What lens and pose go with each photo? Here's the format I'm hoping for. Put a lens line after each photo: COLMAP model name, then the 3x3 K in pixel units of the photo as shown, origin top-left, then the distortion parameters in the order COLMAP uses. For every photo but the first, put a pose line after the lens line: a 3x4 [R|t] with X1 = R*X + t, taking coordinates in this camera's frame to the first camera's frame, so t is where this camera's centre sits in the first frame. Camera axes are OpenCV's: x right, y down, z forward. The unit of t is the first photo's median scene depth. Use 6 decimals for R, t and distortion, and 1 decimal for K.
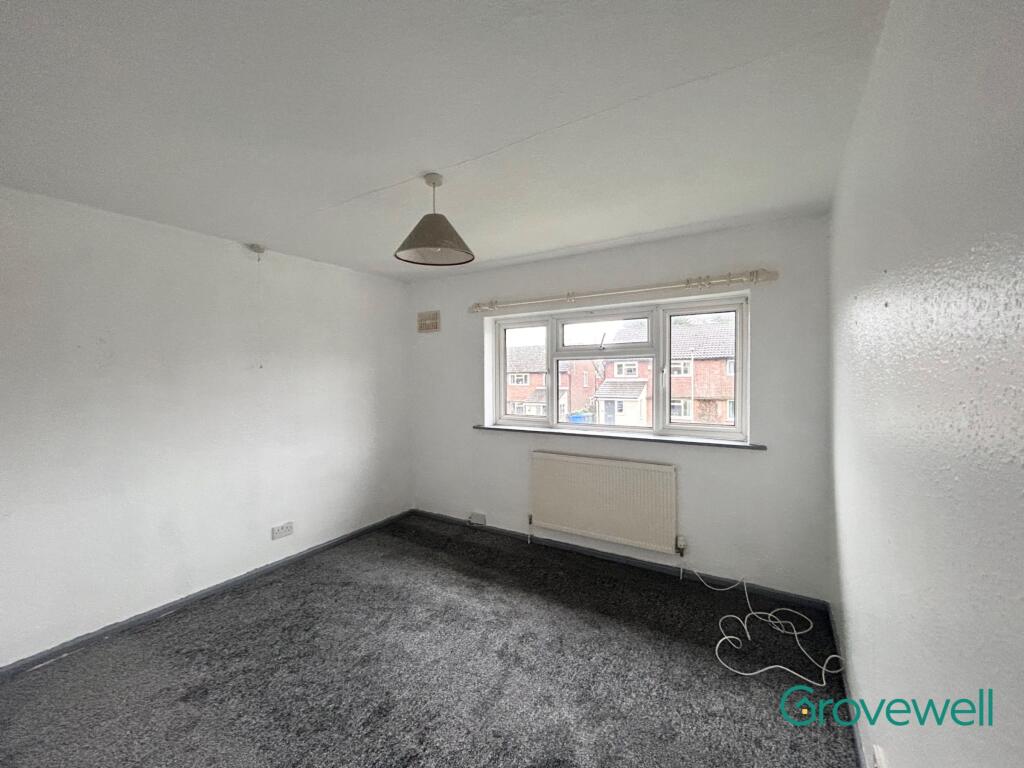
lens RADIAL K [[417.9, 0, 513.5], [0, 417.9, 384.1], [0, 0, 1]] dist [-0.005521, 0.002166]
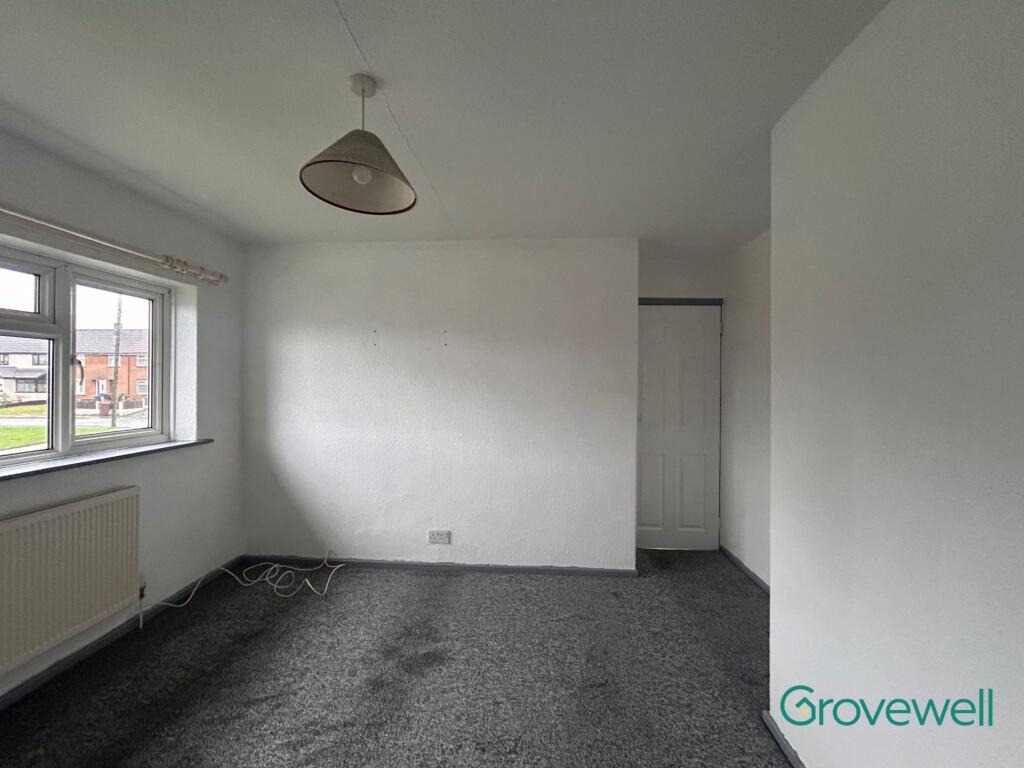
lens RADIAL K [[417.9, 0, 514.4], [0, 417.9, 385.5], [0, 0, 1]] dist [-0.005521, 0.002166]
pose [[-0.513110, 0.007535, 0.858289, -0.633847], [0.011596, 0.999931, -0.001846, 0.020687], [-0.858244, 0.009006, -0.513162, 0.788255]]
